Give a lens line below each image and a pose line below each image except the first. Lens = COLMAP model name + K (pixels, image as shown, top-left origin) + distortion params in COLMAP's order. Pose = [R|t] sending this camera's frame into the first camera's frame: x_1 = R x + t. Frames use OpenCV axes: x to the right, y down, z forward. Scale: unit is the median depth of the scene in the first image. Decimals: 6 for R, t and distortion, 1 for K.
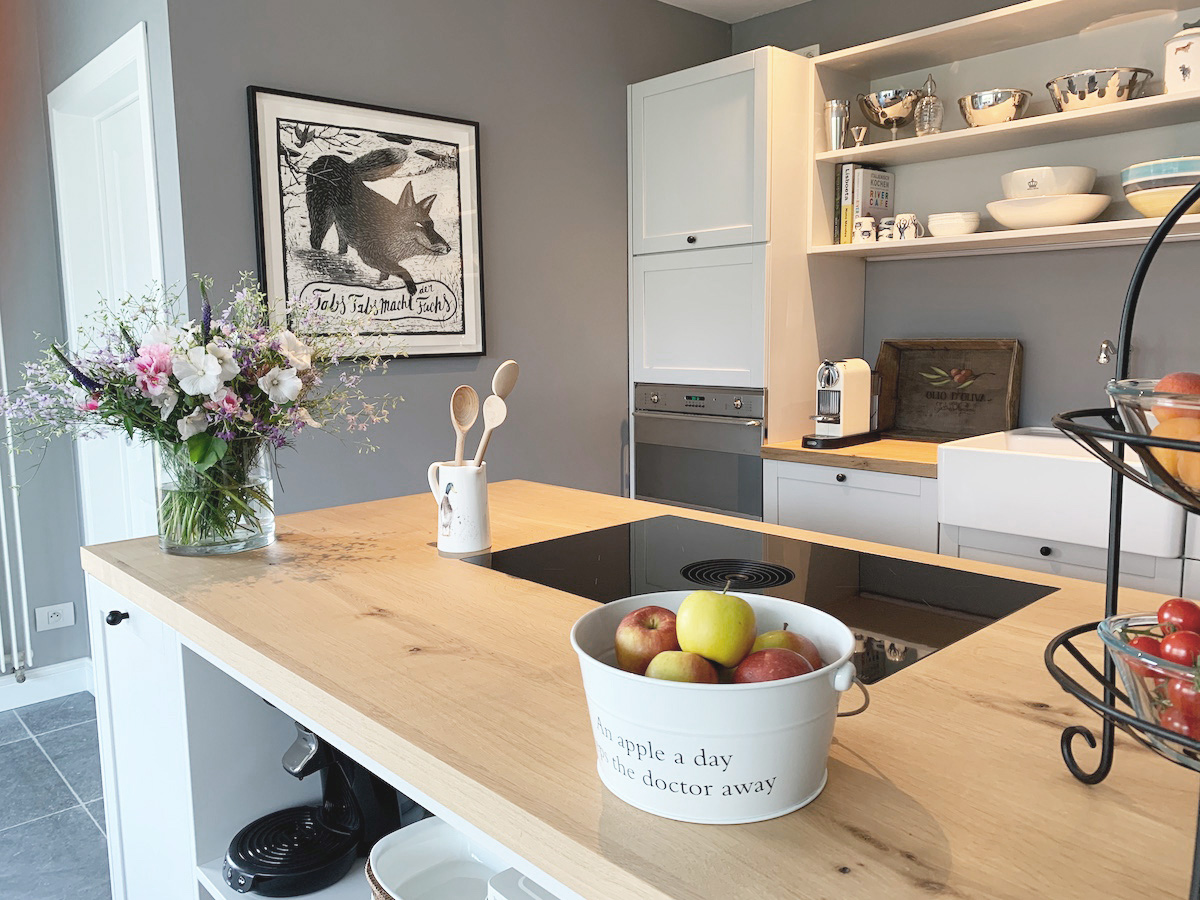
lens RADIAL K [[921.3, 0, 600.1], [0, 921.3, 449.6], [0, 0, 1]] dist [0.045658, -0.073667]
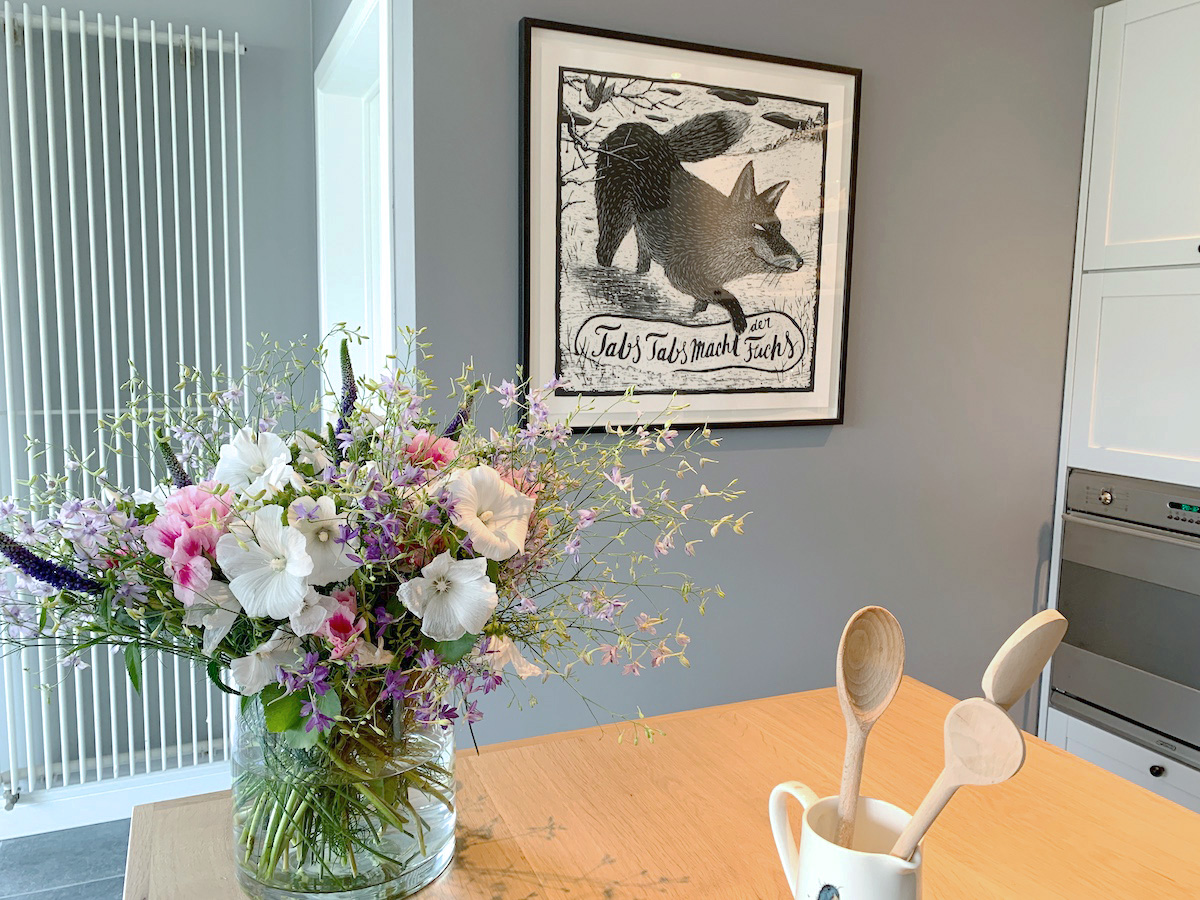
lens RADIAL K [[921.3, 0, 594.5], [0, 921.3, 452.1], [0, 0, 1]] dist [0.045658, -0.073667]
pose [[0.944038, 0.070866, -0.322133, -0.082743], [-0.071874, 0.997375, 0.008780, -0.081063], [0.321909, 0.014865, 0.946654, 0.342731]]
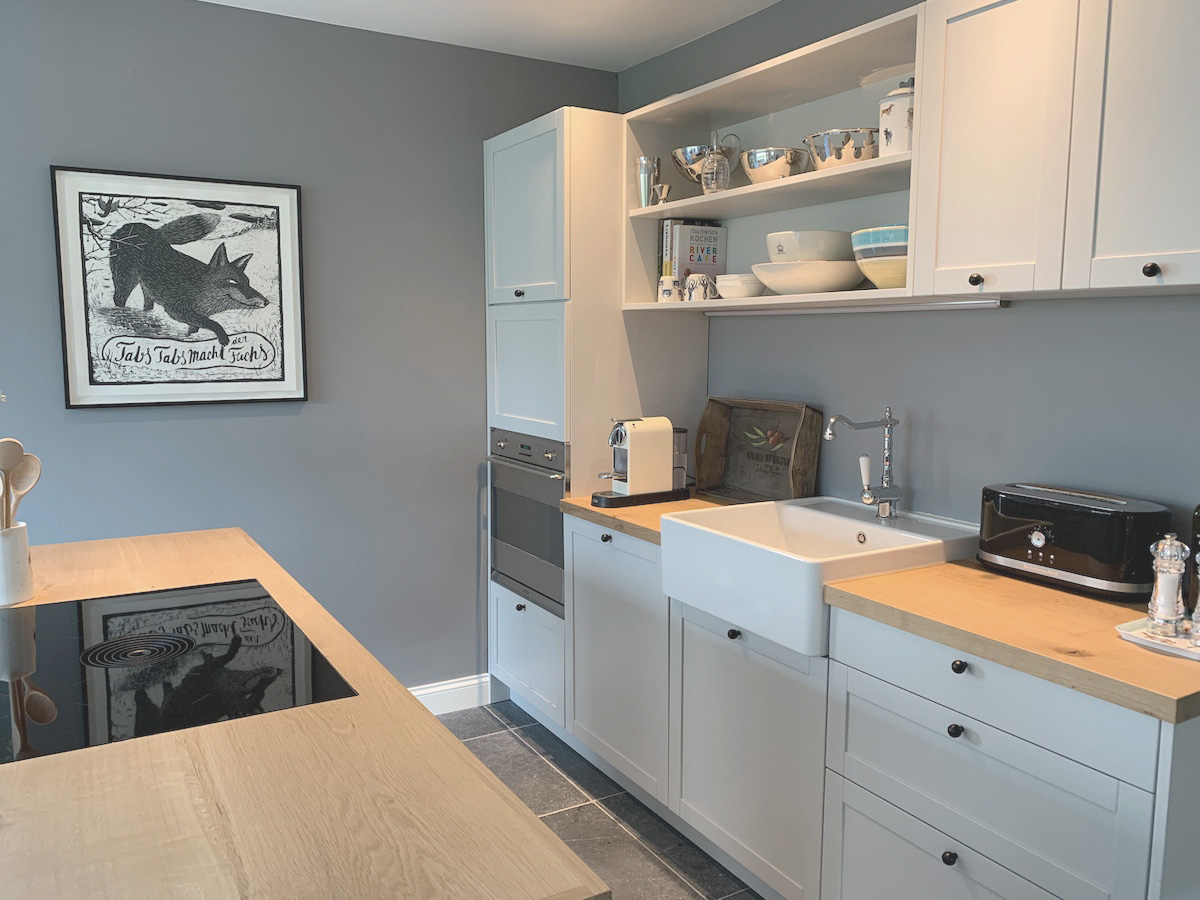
lens RADIAL K [[921.3, 0, 596.2], [0, 921.3, 459.3], [0, 0, 1]] dist [0.045658, -0.073667]
pose [[0.977241, 0.047474, -0.206751, 0.458257], [-0.047292, 0.998864, 0.005824, -0.060885], [0.206792, 0.004086, 0.978376, 0.021428]]
